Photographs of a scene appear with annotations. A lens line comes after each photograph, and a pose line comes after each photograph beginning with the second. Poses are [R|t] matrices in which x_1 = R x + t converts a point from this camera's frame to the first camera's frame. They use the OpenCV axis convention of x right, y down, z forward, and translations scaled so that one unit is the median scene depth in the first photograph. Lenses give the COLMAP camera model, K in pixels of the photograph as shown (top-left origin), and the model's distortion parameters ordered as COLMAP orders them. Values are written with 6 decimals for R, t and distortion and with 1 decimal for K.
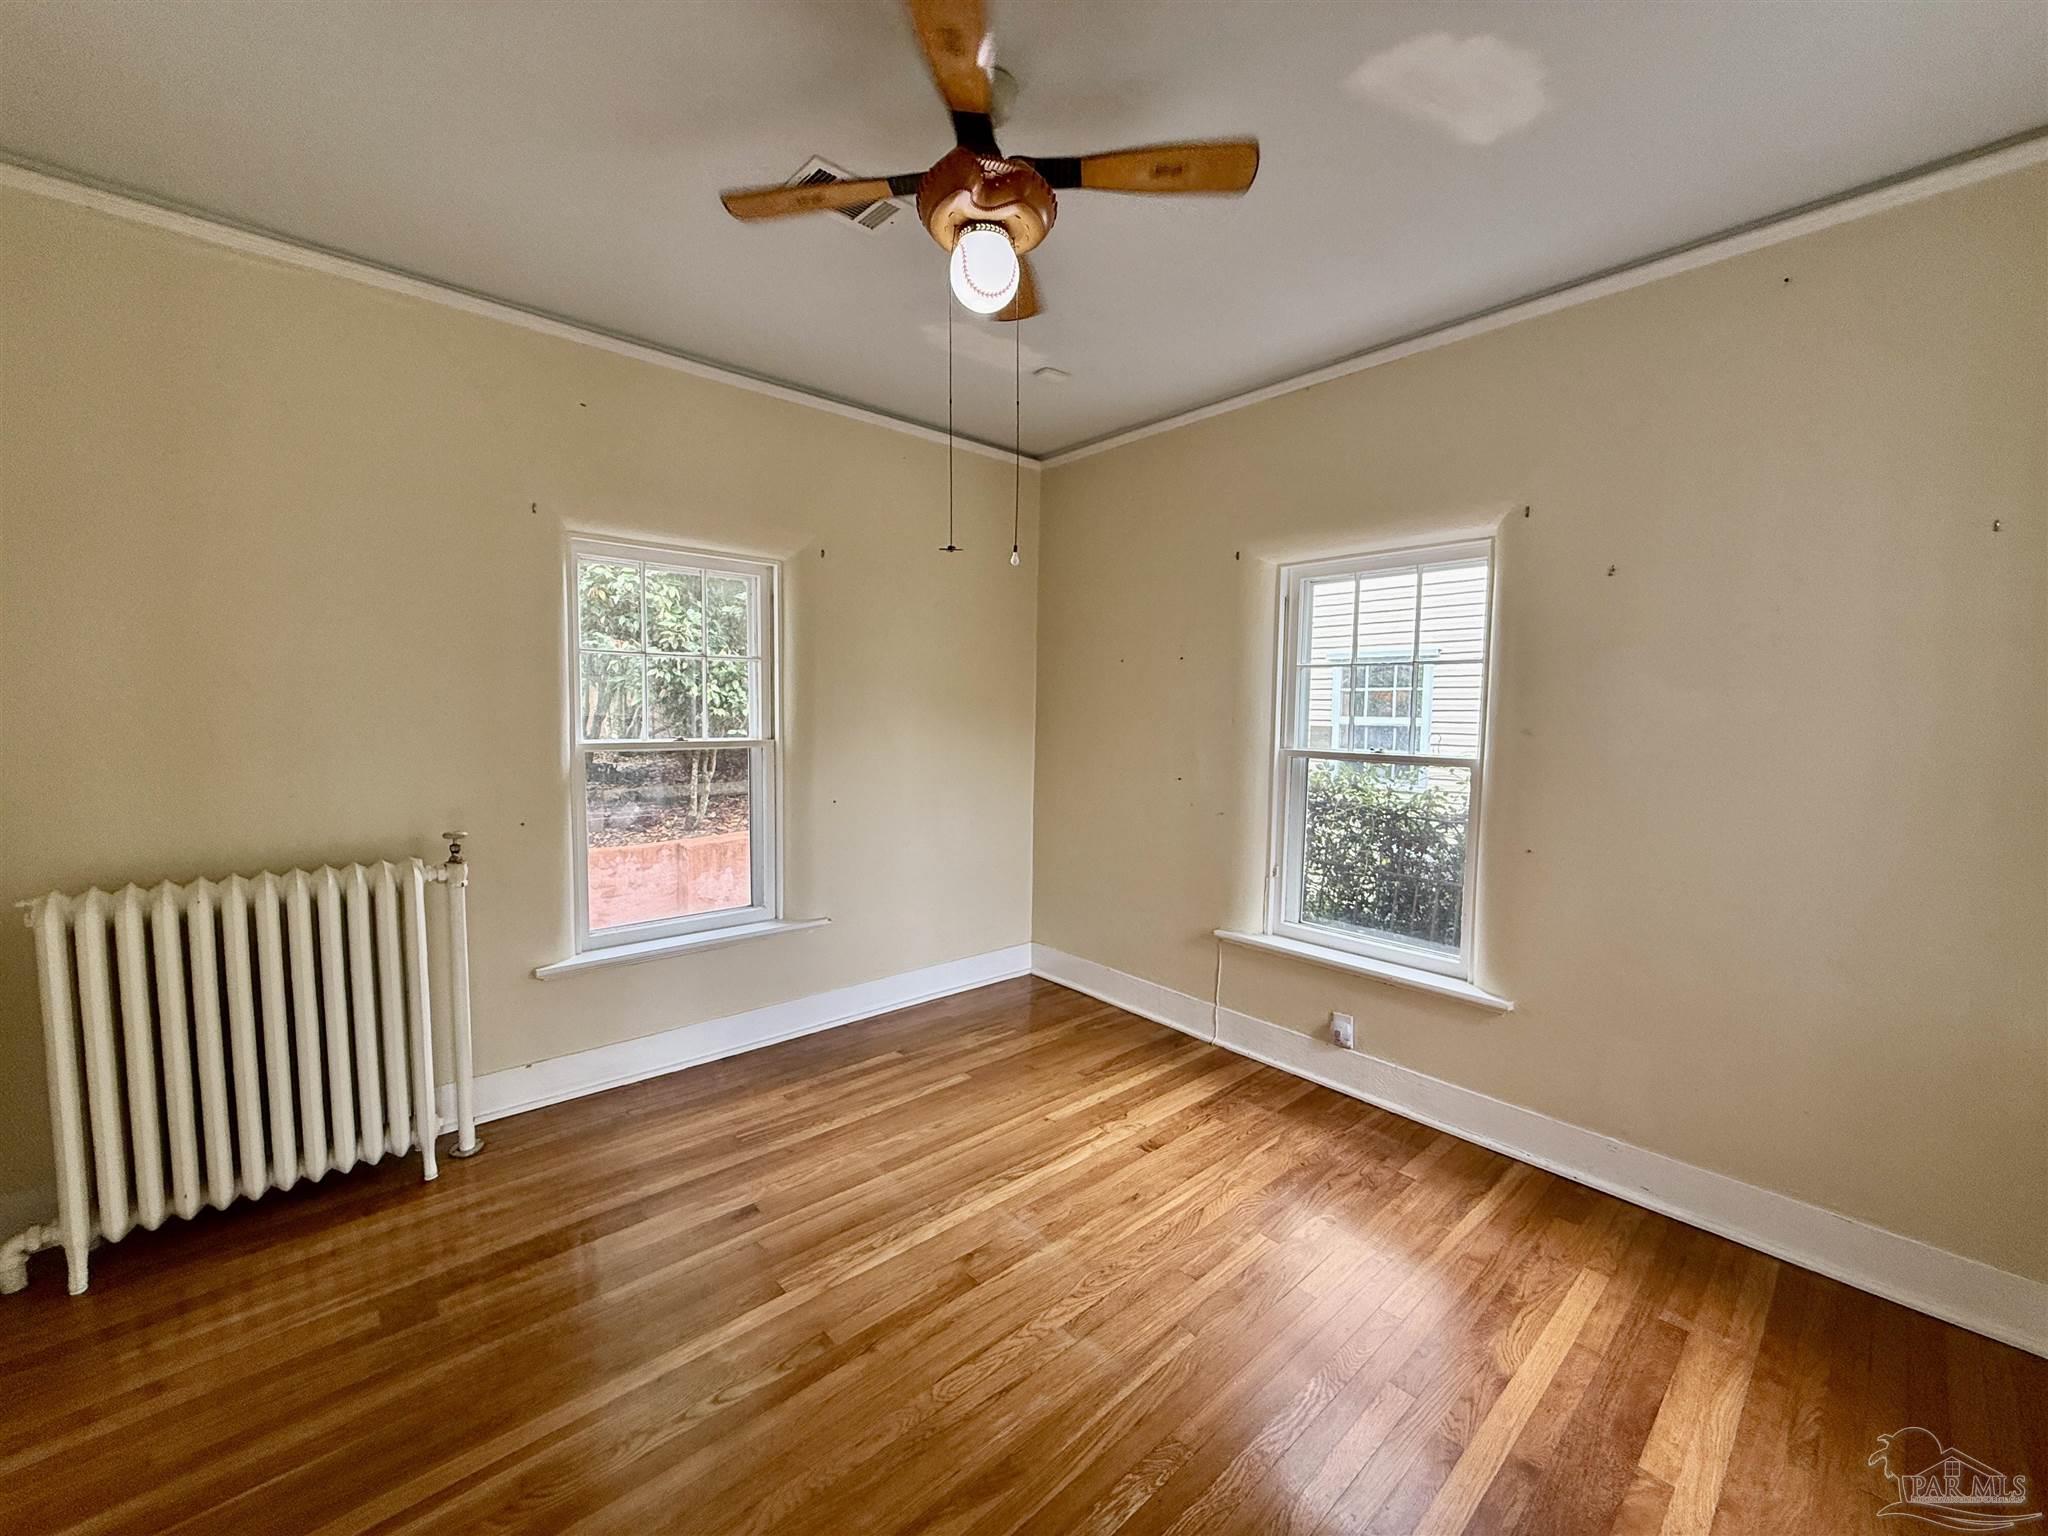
lens RADIAL K [[817.2, 0, 1021.0], [0, 817.2, 772.7], [0, 0, 1]] dist [-0.000087, 0.000050]
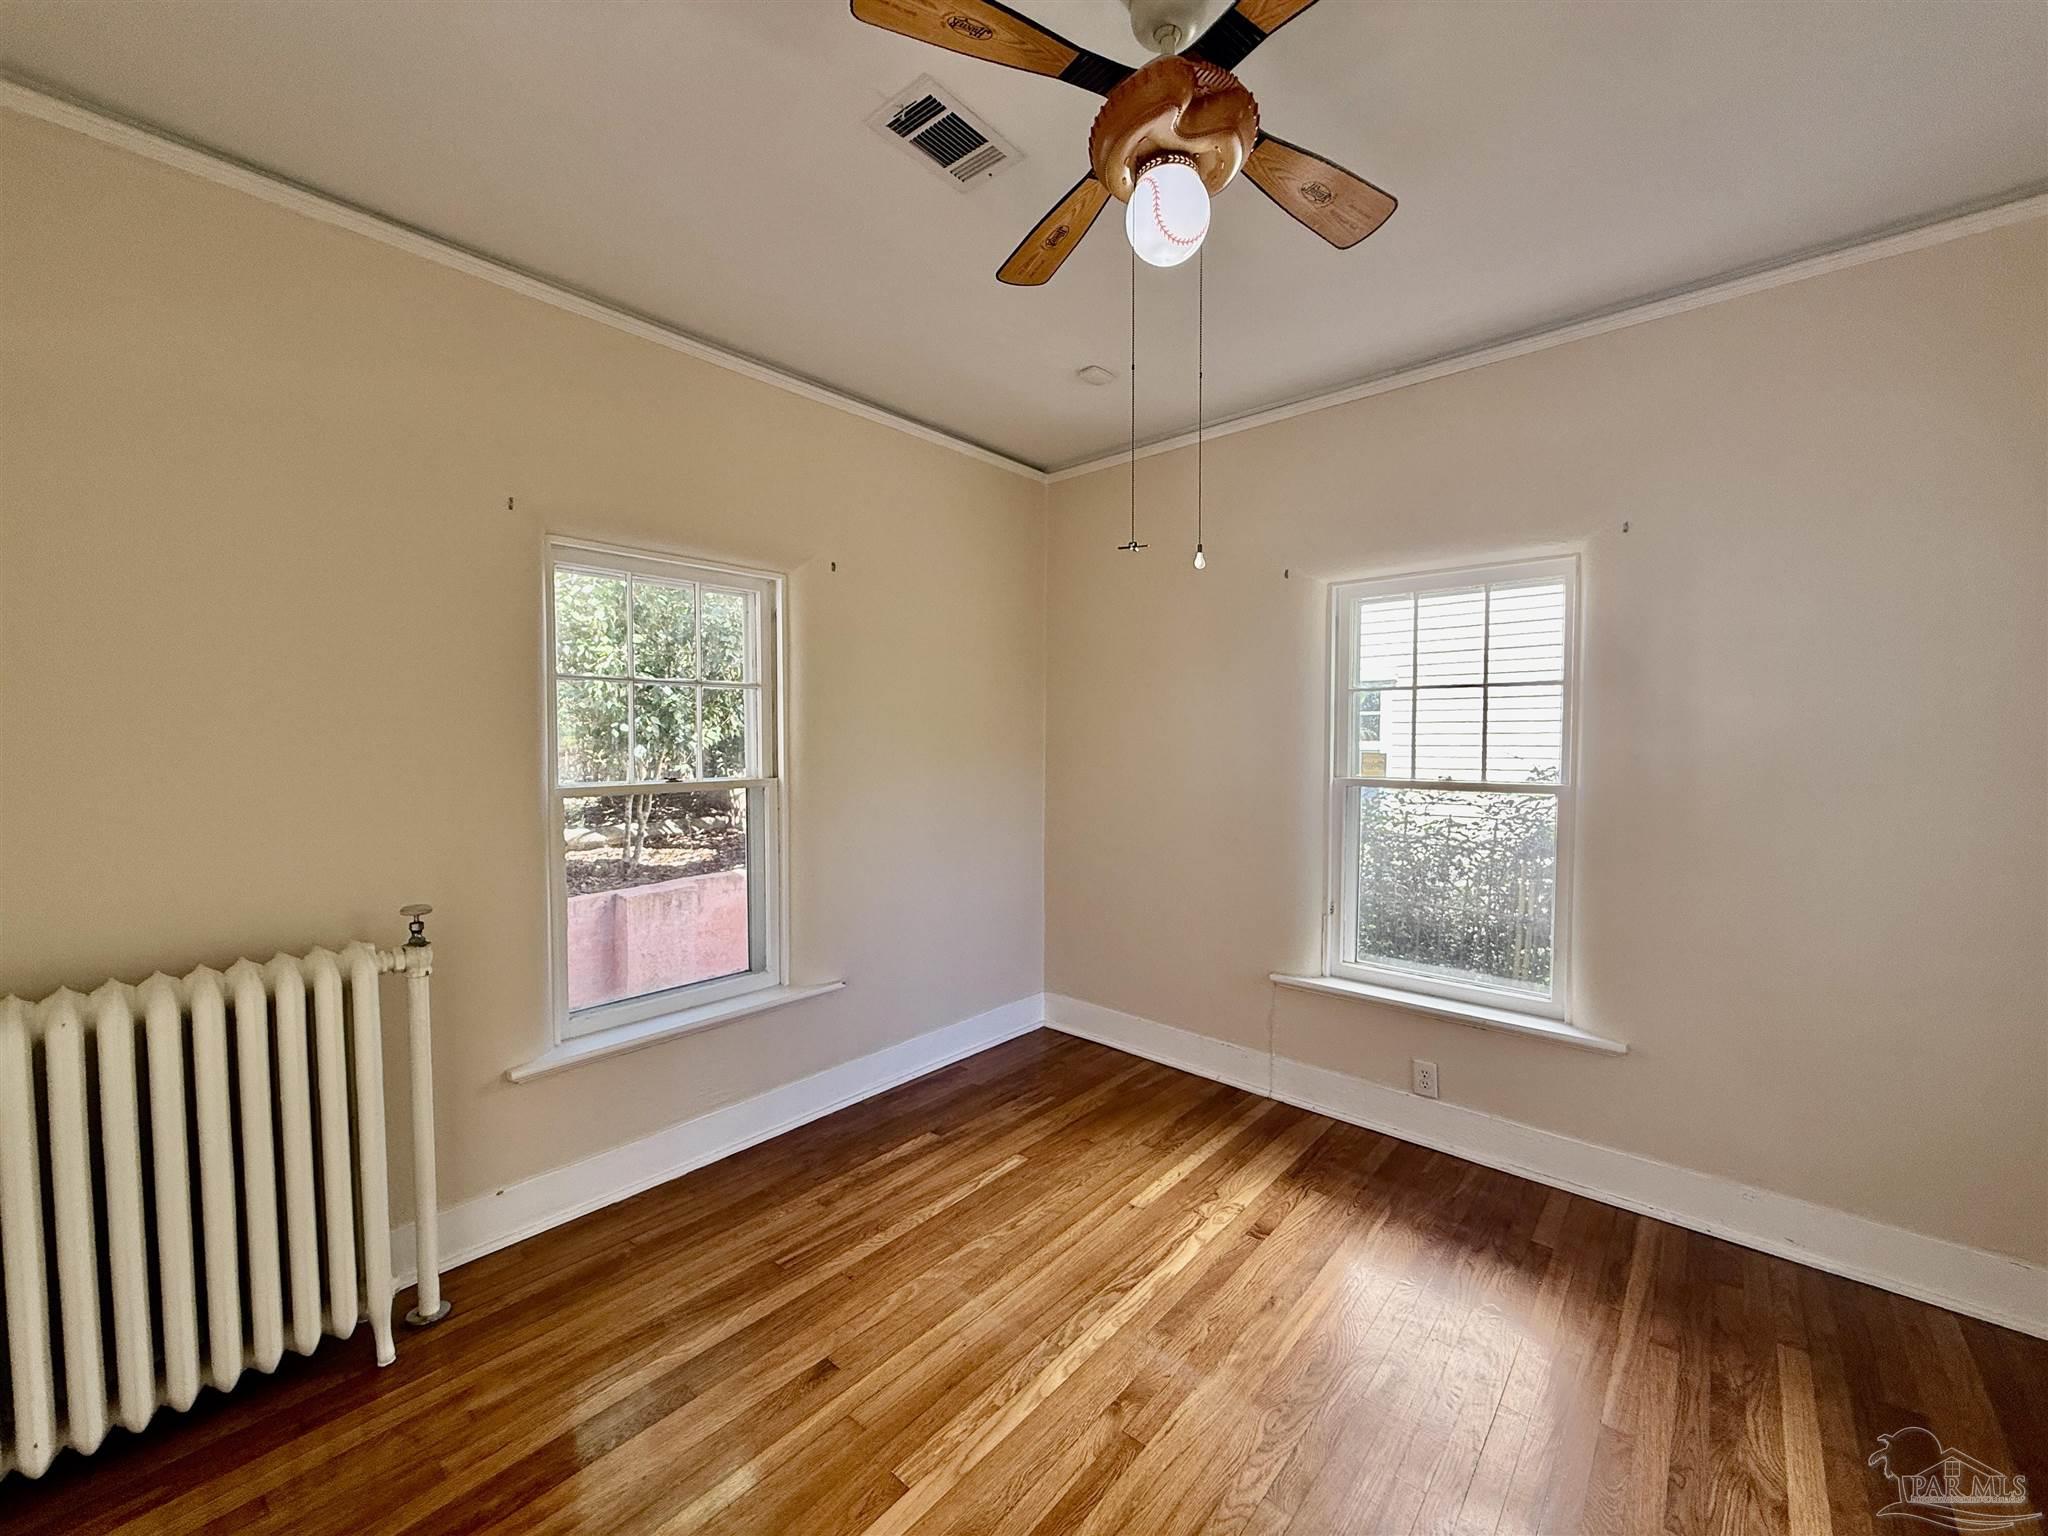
lens RADIAL K [[817.2, 0, 1021.0], [0, 817.2, 772.7], [0, 0, 1]] dist [-0.000087, 0.000050]
pose [[0.992741, -0.017944, 0.118923, -0.193270], [0.021895, 0.999248, -0.031998, -0.016035], [-0.118259, 0.034370, 0.992388, 0.137184]]
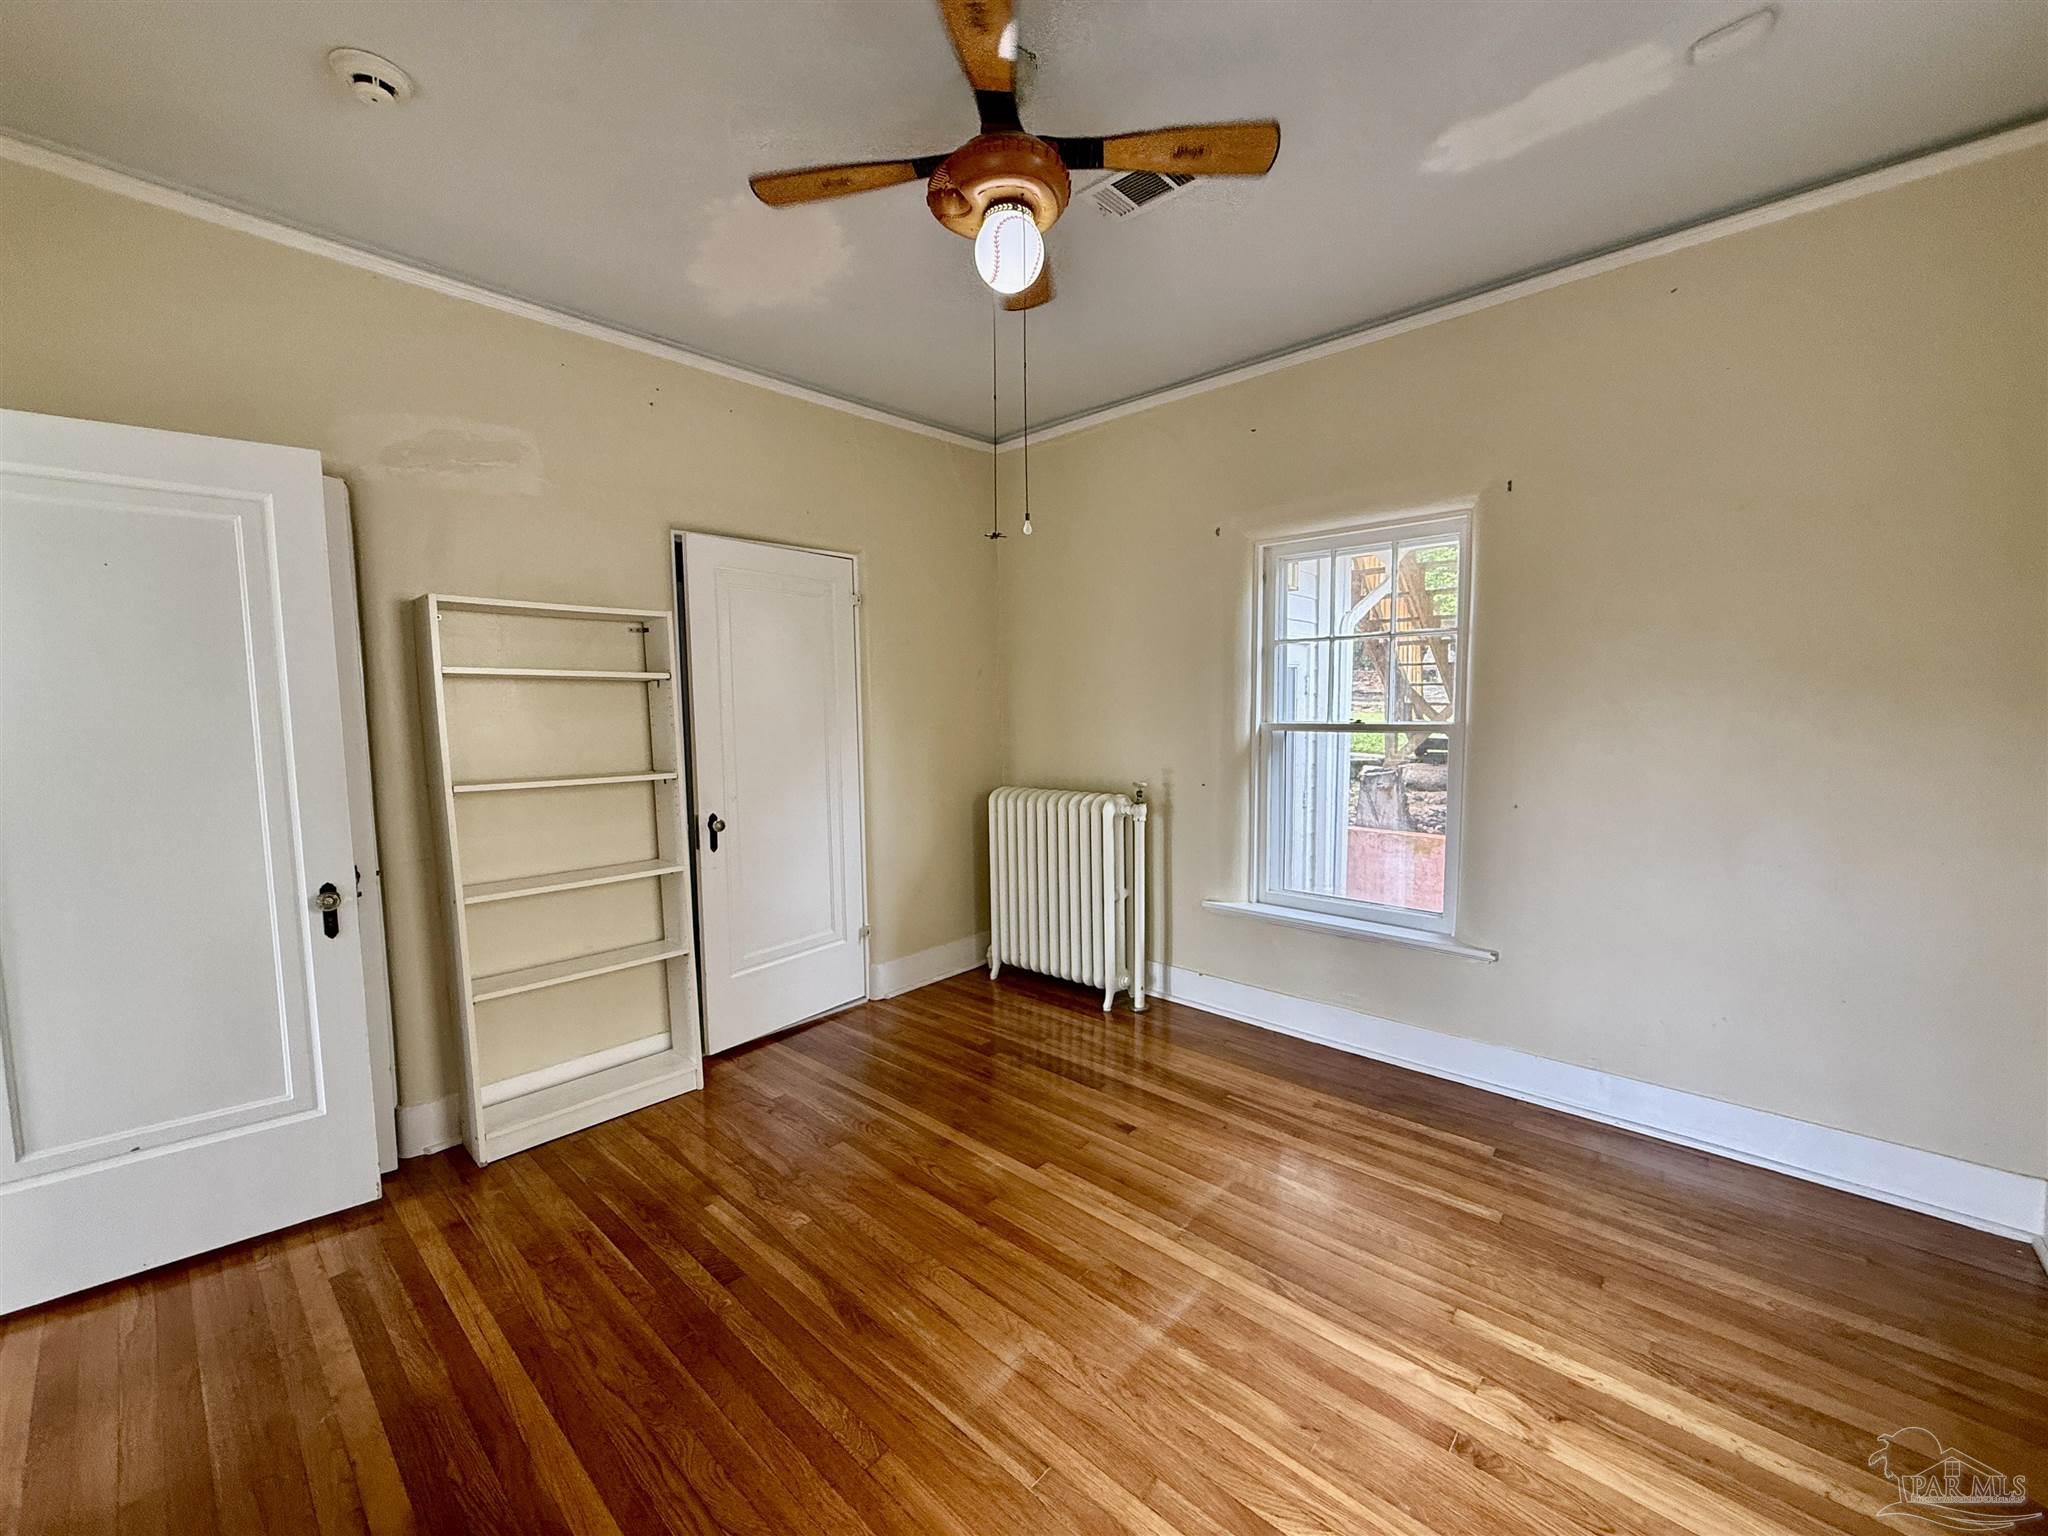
lens RADIAL K [[817.2, 0, 1021.0], [0, 817.2, 772.7], [0, 0, 1]] dist [-0.000087, 0.000050]
pose [[0.096543, 0.074092, -0.992567, 0.644757], [-0.062815, 0.995691, 0.068216, -0.025575], [0.993345, 0.055762, 0.100781, 0.605055]]
